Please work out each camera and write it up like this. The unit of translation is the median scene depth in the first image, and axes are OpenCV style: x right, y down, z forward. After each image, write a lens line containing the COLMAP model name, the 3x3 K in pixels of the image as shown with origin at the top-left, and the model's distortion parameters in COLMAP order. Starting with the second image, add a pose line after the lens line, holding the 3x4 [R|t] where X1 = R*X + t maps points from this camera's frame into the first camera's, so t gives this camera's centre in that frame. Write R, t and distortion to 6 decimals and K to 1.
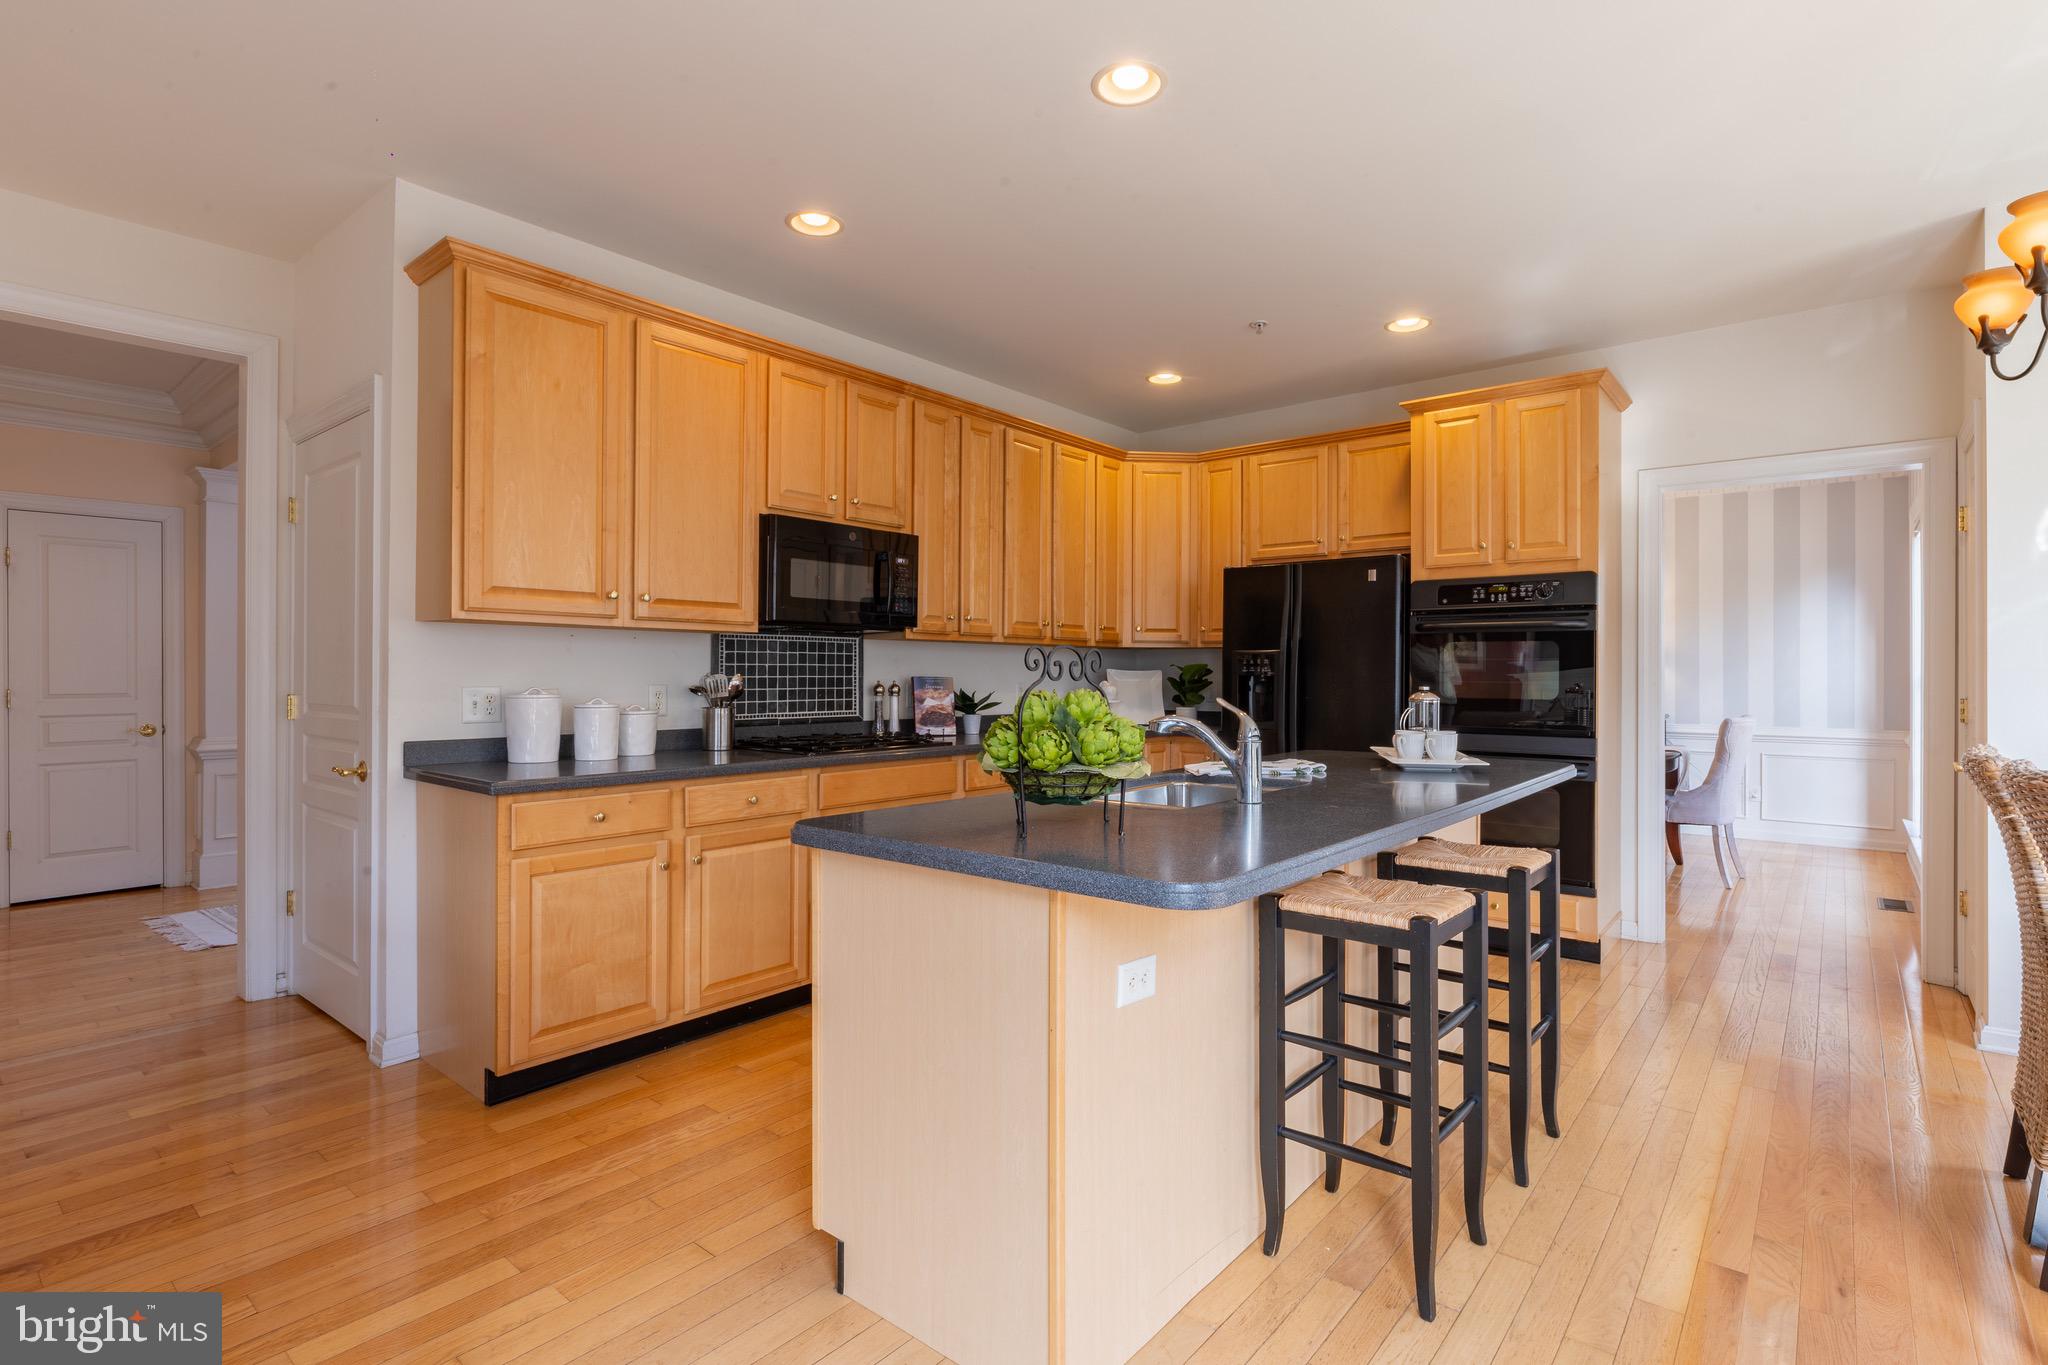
lens RADIAL K [[976.4, 0, 1024.6], [0, 976.4, 669.8], [0, 0, 1]] dist [-0.012484, 0.000292]
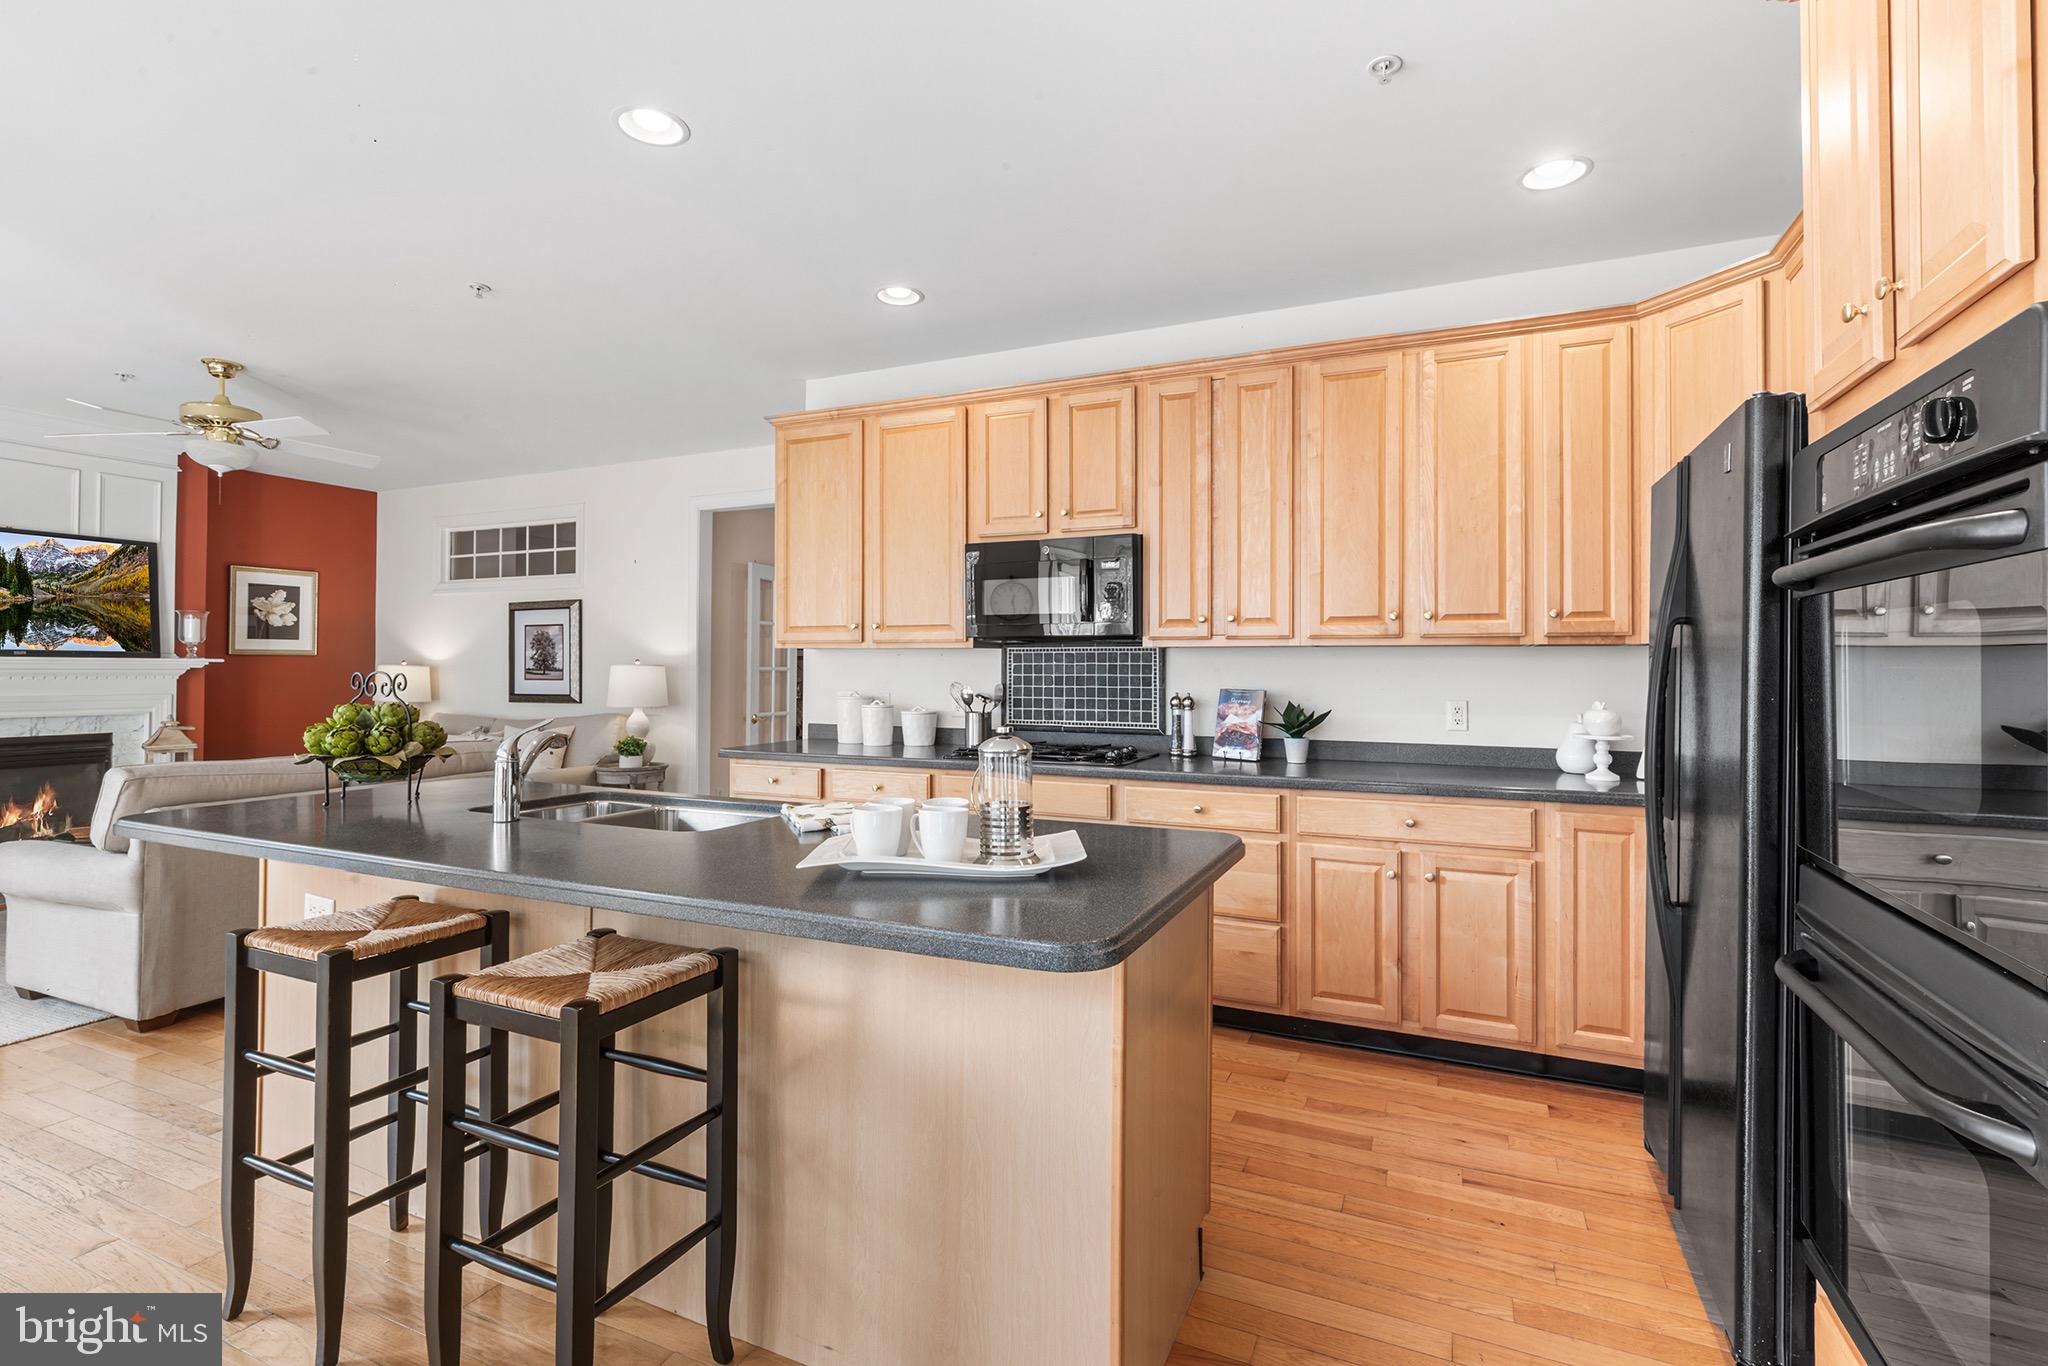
lens RADIAL K [[939.1, 0, 1029.5], [0, 939.1, 662.2], [0, 0, 1]] dist [0.004108, 0.000782]
pose [[0.264571, -0.006100, -0.964347, 0.708801], [0.002742, 0.999981, -0.005573, -0.013538], [0.964362, -0.001169, 0.264583, 0.676080]]
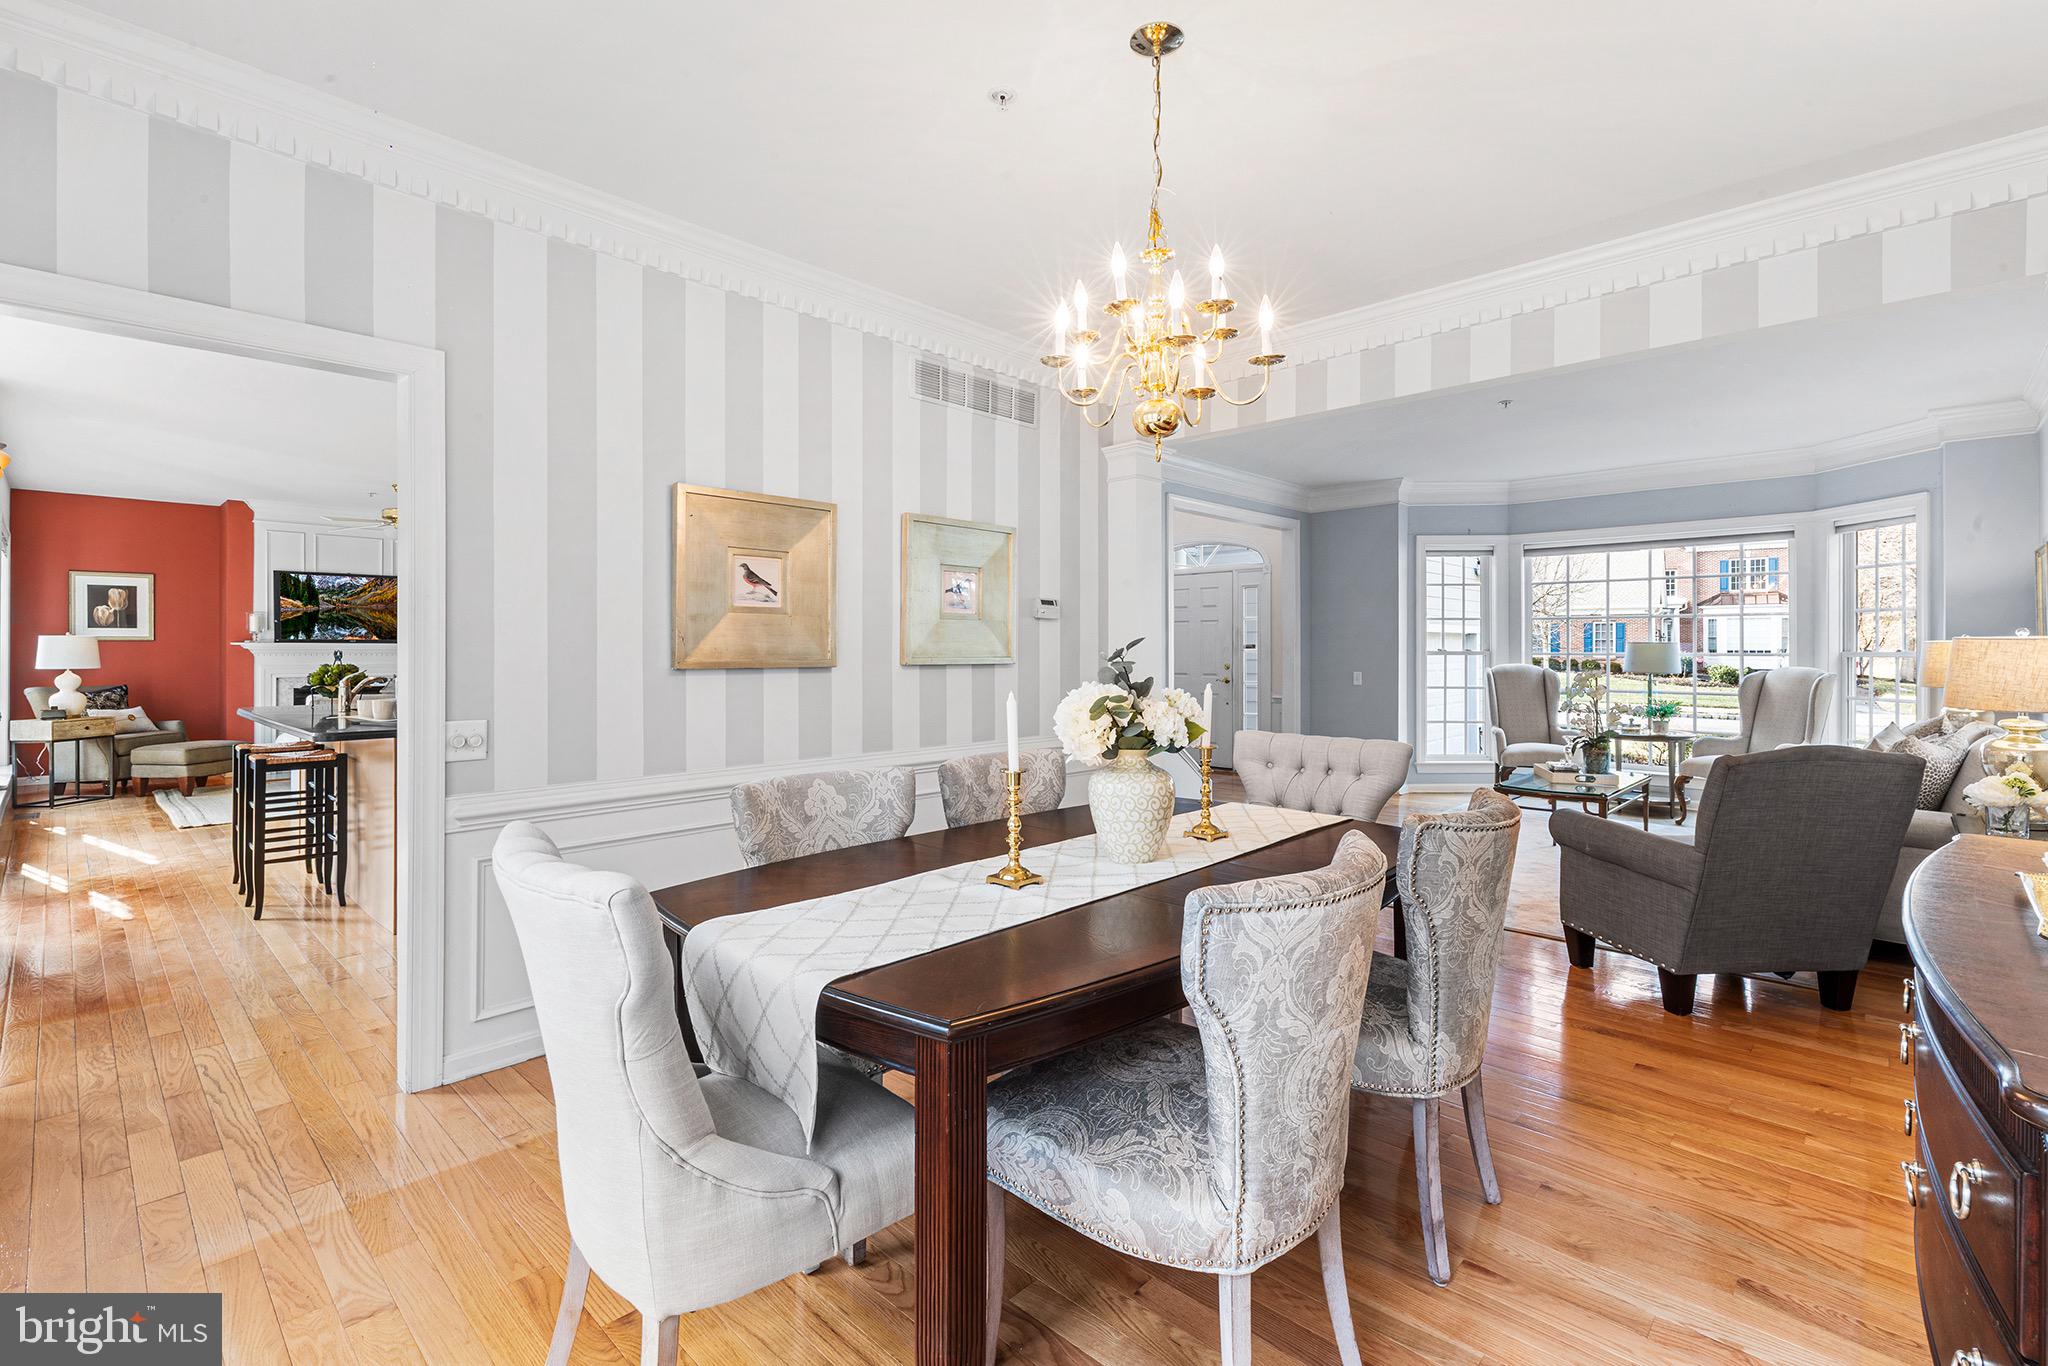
lens RADIAL K [[932.0, 0, 1029.2], [0, 932.0, 649.2], [0, 0, 1]] dist [0.005588, 0.000546]
pose [[-0.074559, 0.001984, -0.997215, 1.321747], [0.007448, 0.999971, 0.001432, -0.007777], [0.997189, -0.007320, -0.074571, 1.560255]]
